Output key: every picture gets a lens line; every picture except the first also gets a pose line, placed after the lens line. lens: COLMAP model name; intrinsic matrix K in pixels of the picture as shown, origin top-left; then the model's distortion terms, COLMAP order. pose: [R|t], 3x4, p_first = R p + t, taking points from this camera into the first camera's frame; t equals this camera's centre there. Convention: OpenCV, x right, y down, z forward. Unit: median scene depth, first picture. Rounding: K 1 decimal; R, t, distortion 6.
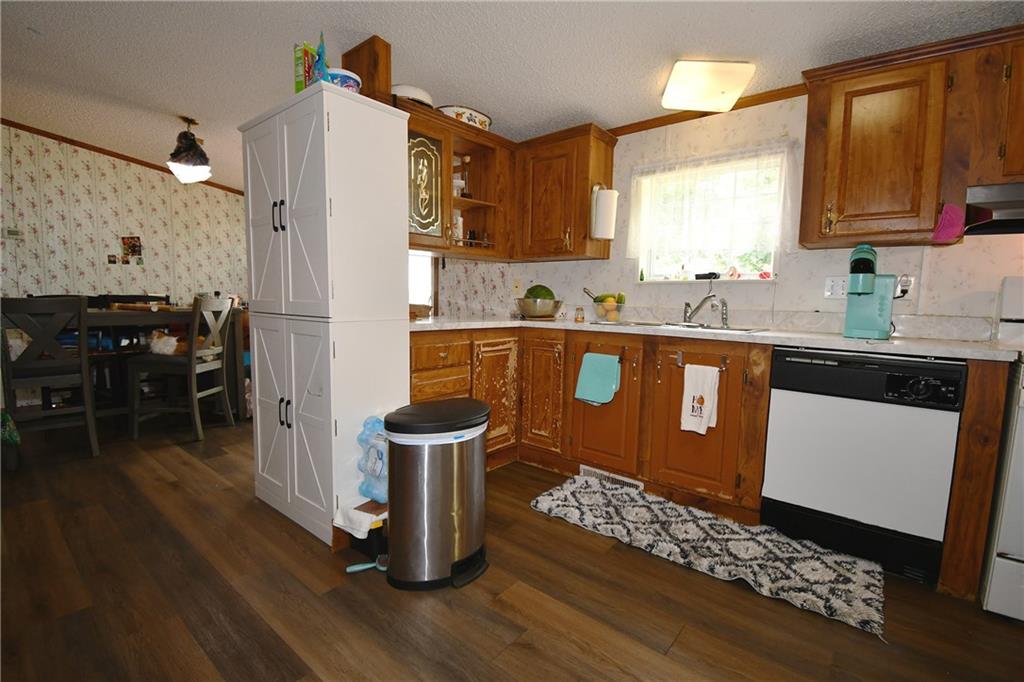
lens RADIAL K [[462.5, 0, 512.9], [0, 462.5, 343.1], [0, 0, 1]] dist [0.003657, -0.001358]
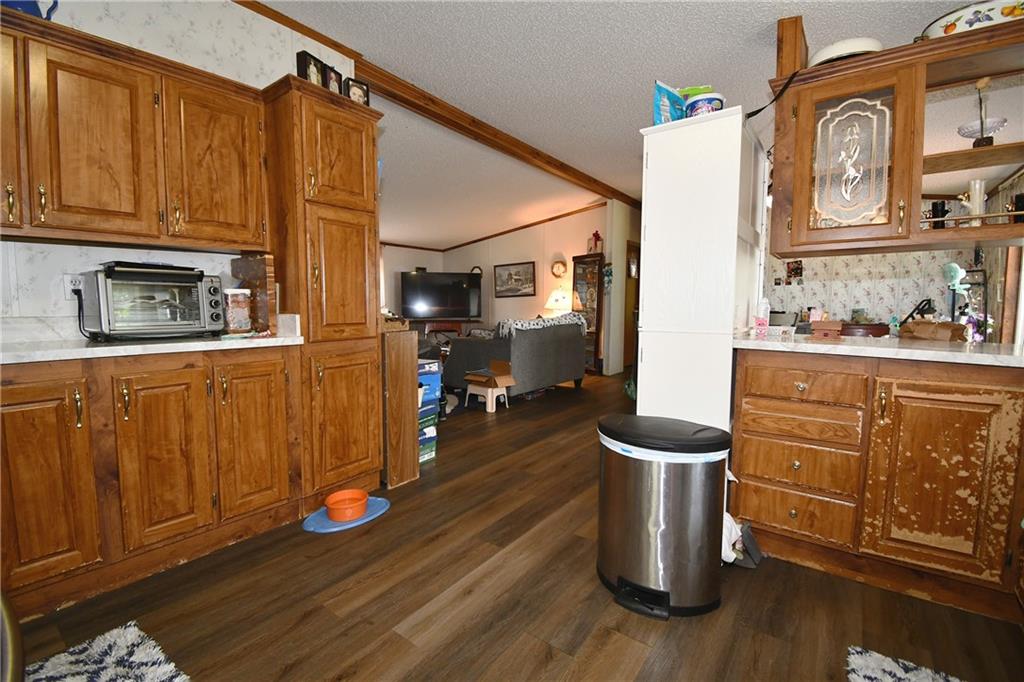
lens RADIAL K [[462.5, 0, 512.0], [0, 462.5, 336.1], [0, 0, 1]] dist [0.003657, -0.001358]
pose [[0.069049, 0.051904, -0.996262, 0.496371], [-0.105644, 0.993411, 0.044434, -0.033290], [0.992004, 0.102181, 0.074077, 0.392949]]
